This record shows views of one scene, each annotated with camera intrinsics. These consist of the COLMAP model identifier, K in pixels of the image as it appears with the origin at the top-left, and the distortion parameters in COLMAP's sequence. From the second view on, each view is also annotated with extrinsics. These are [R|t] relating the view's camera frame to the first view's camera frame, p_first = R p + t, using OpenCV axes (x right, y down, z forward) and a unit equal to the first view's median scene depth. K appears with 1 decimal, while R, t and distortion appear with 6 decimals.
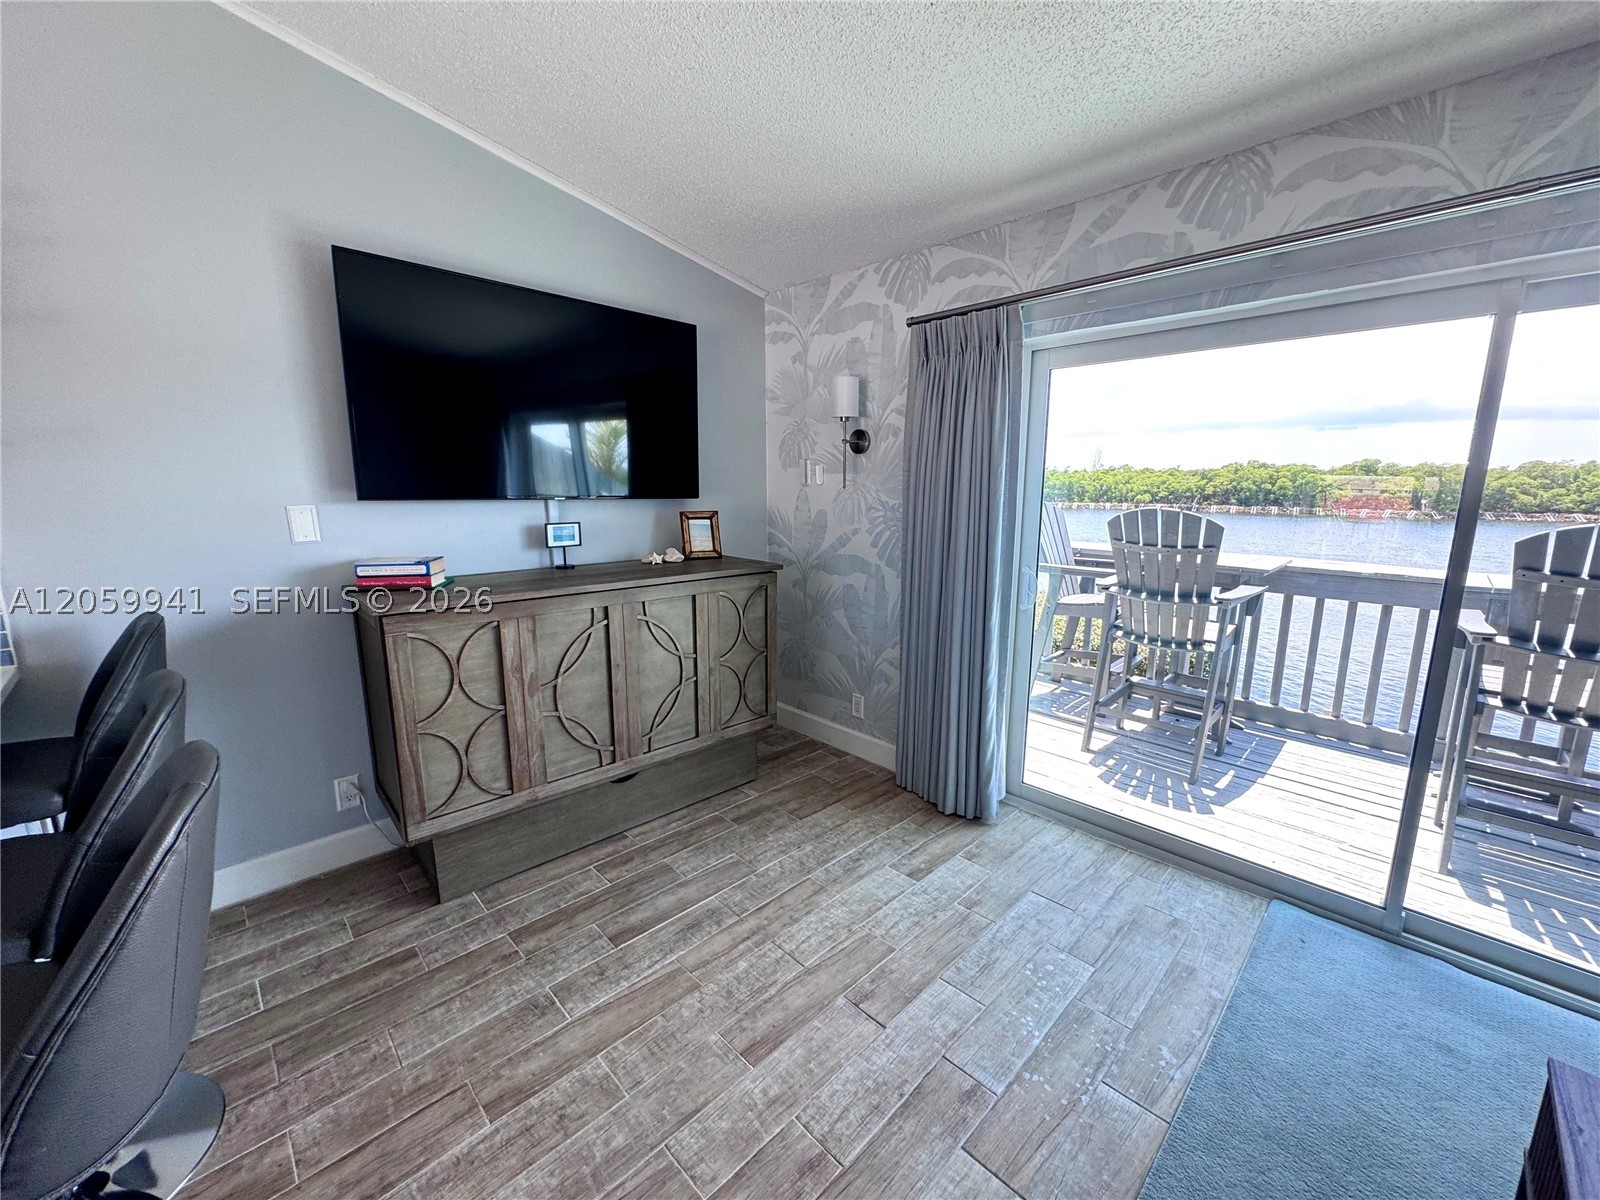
lens RADIAL K [[638.3, 0, 800.0], [0, 638.3, 600.0], [0, 0, 1]] dist [-0.000004, -0.000007]
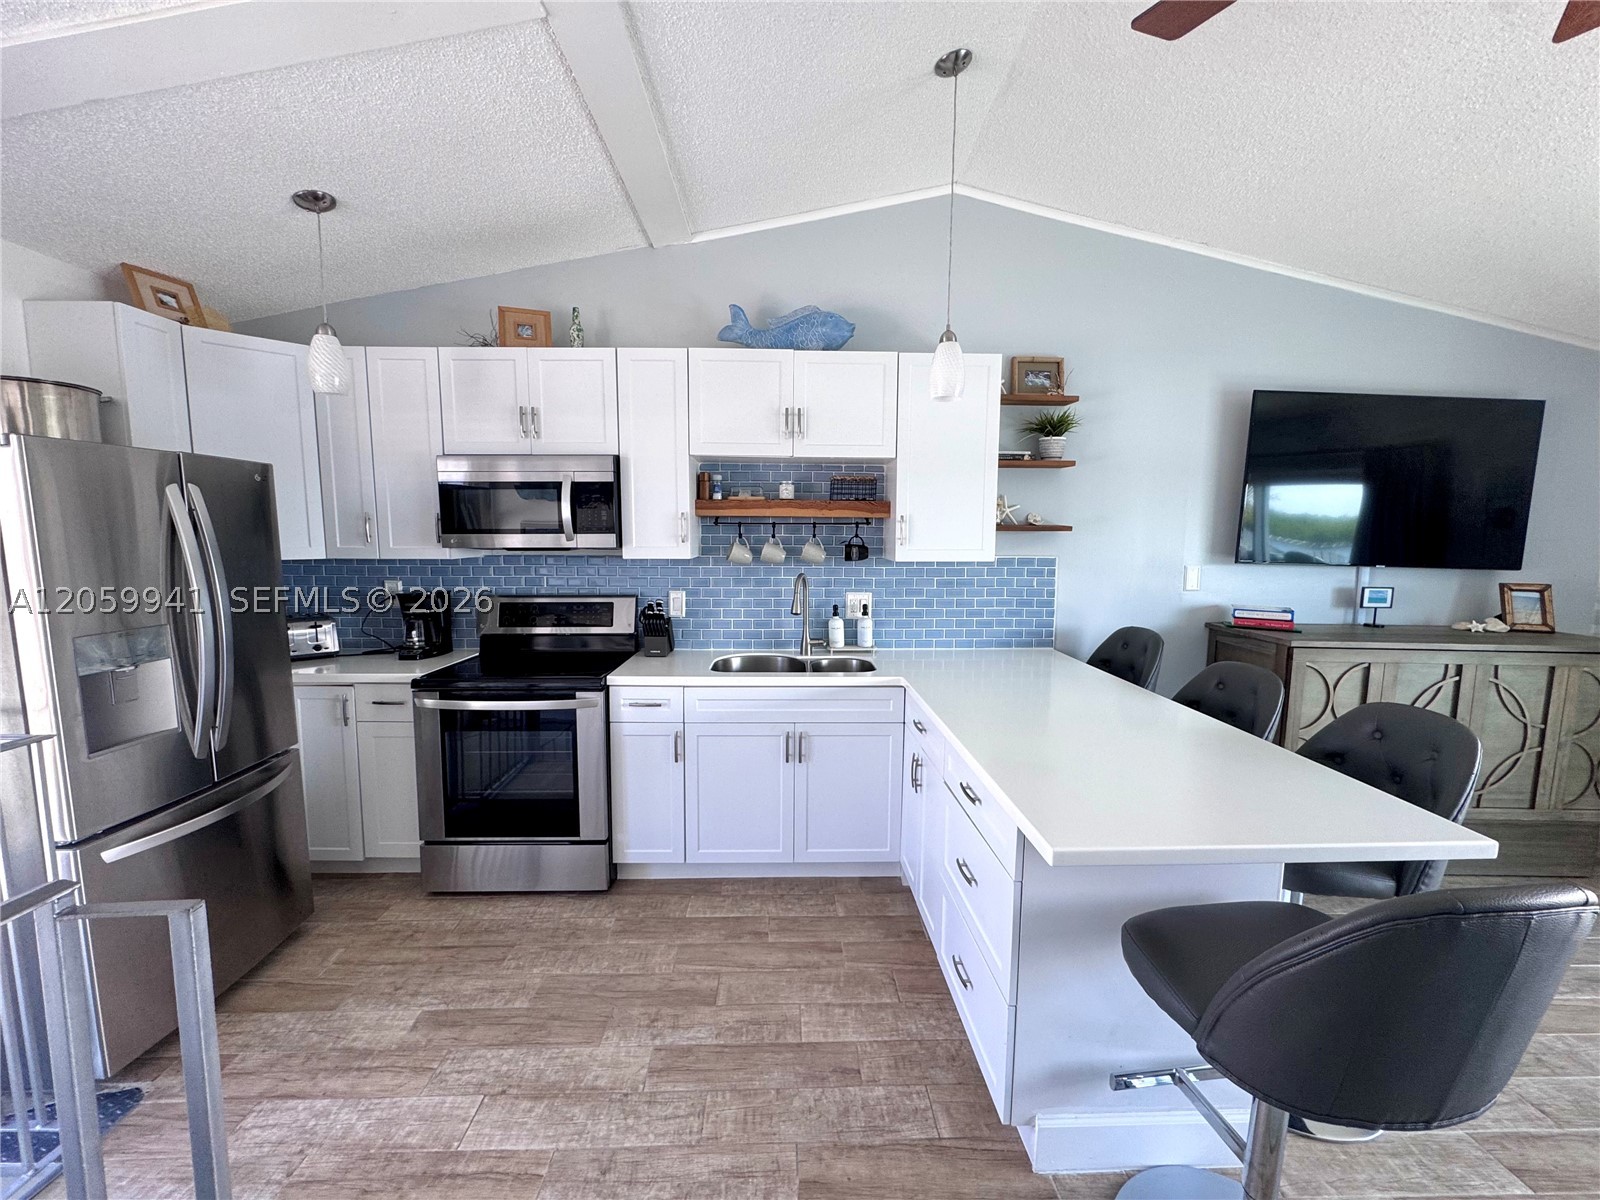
lens RADIAL K [[638.3, 0, 800.0], [0, 638.3, 600.0], [0, 0, 1]] dist [-0.000004, -0.000007]
pose [[0.735921, 0.079284, -0.672410, -0.359373], [-0.136812, 0.990047, -0.032997, 0.081649], [0.663101, 0.116277, 0.739443, -0.533758]]
